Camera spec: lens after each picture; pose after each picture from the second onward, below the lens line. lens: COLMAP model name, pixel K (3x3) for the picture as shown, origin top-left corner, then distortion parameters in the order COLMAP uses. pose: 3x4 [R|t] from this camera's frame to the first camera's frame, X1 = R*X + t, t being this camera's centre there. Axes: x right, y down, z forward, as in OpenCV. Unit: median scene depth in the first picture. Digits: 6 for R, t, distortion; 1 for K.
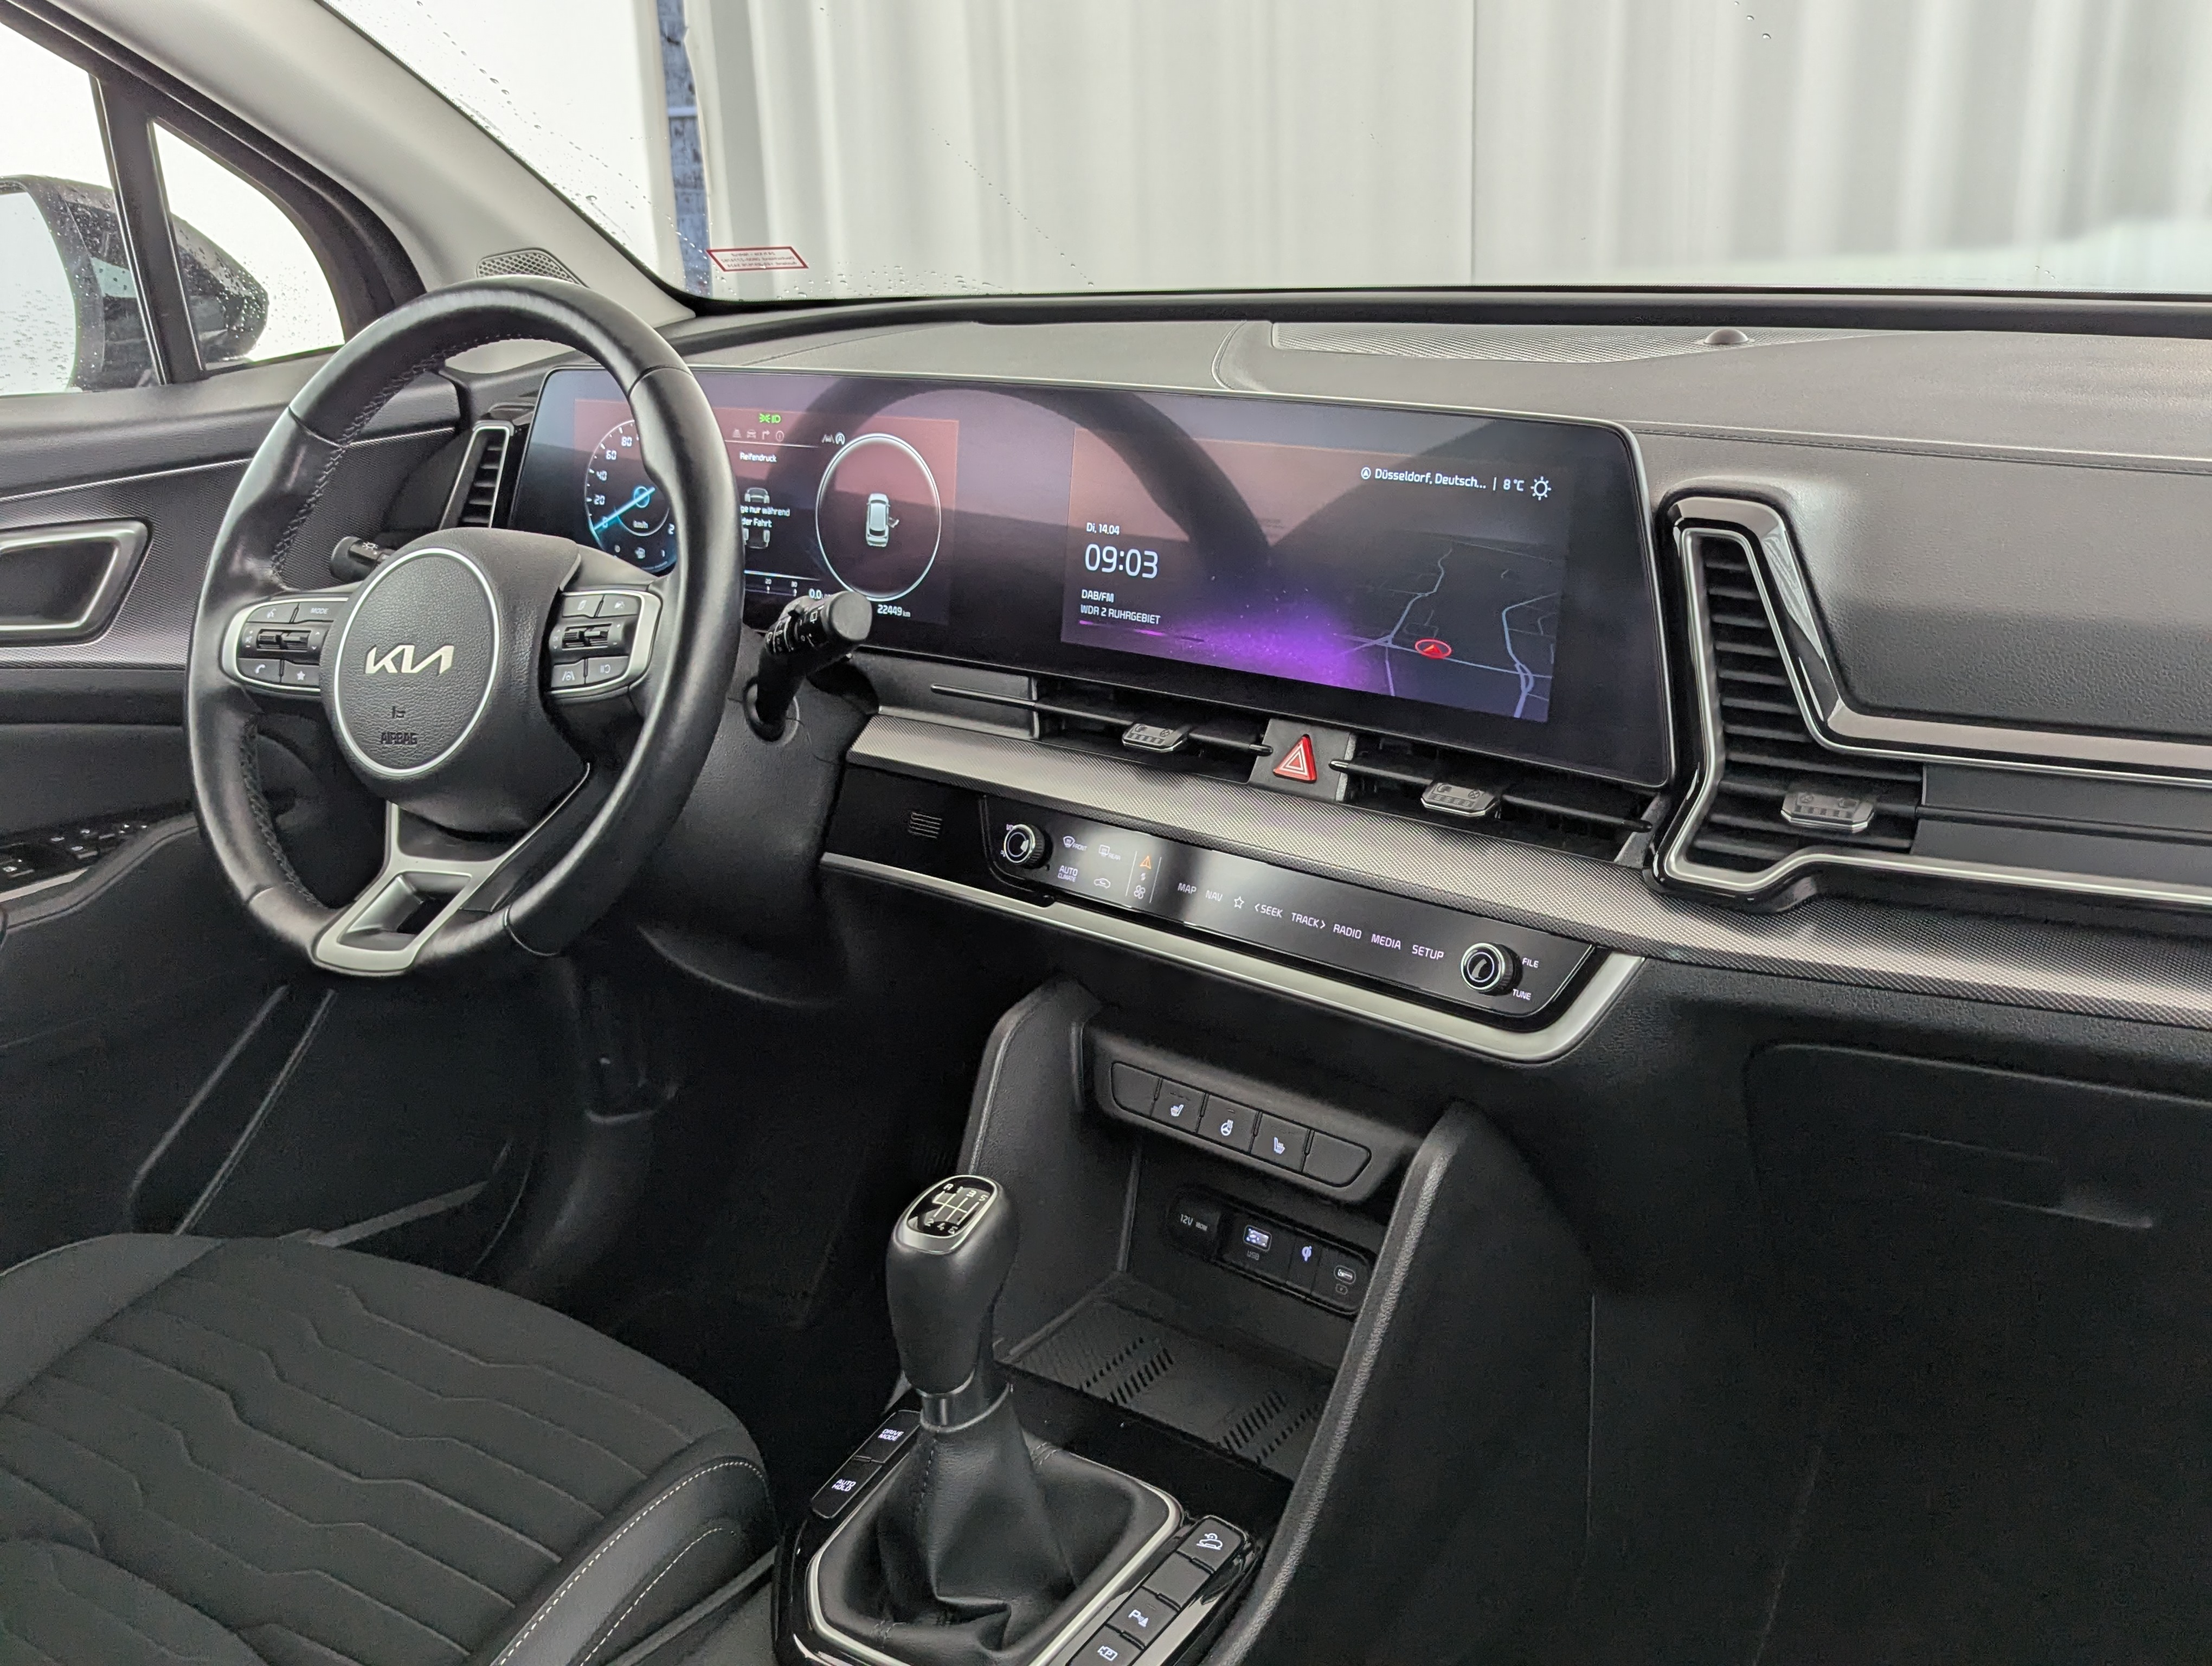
lens RADIAL K [[2146.4, 0, 1086.5], [0, 2146.4, 831.1], [0, 0, 1]] dist [0.029460, 0.000000]
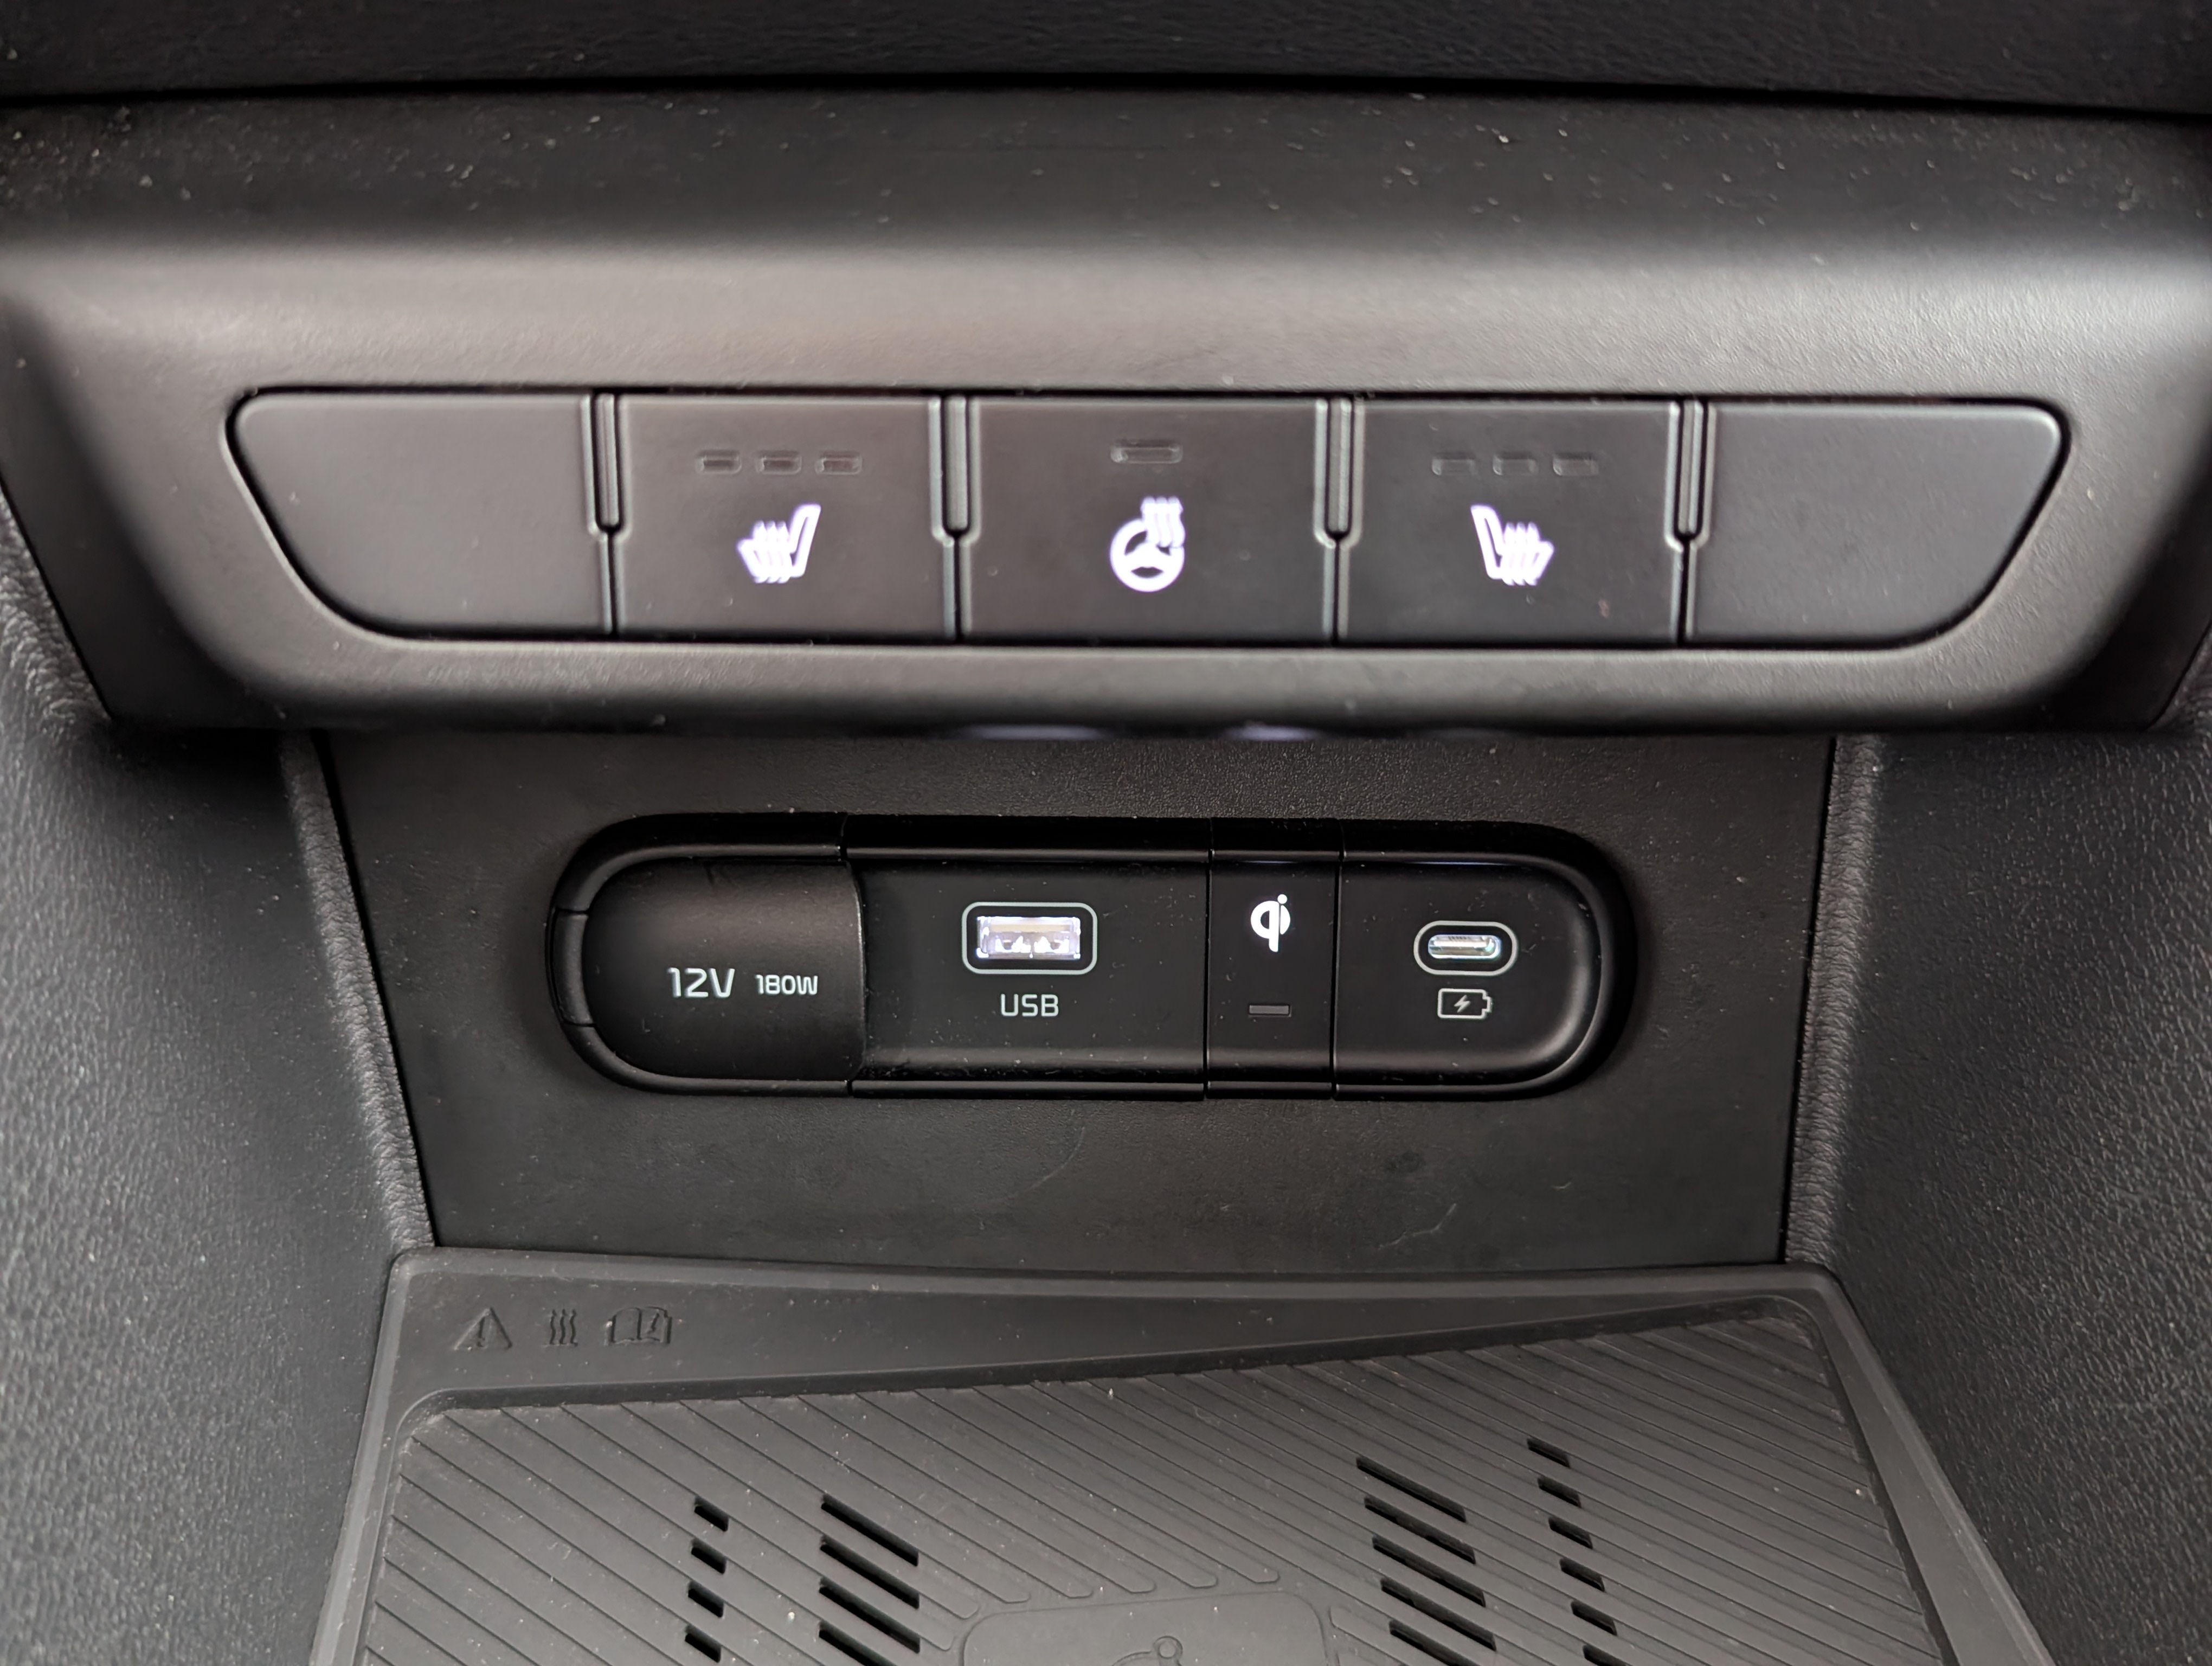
lens RADIAL K [[2146.4, 0, 1109.2], [0, 2146.4, 828.4], [0, 0, 1]] dist [0.029460, 0.000000]
pose [[0.738619, -0.389717, 0.550057, -0.043249], [0.179529, 0.900209, 0.396728, 0.082793], [-0.649777, -0.194280, 0.734877, 0.817483]]
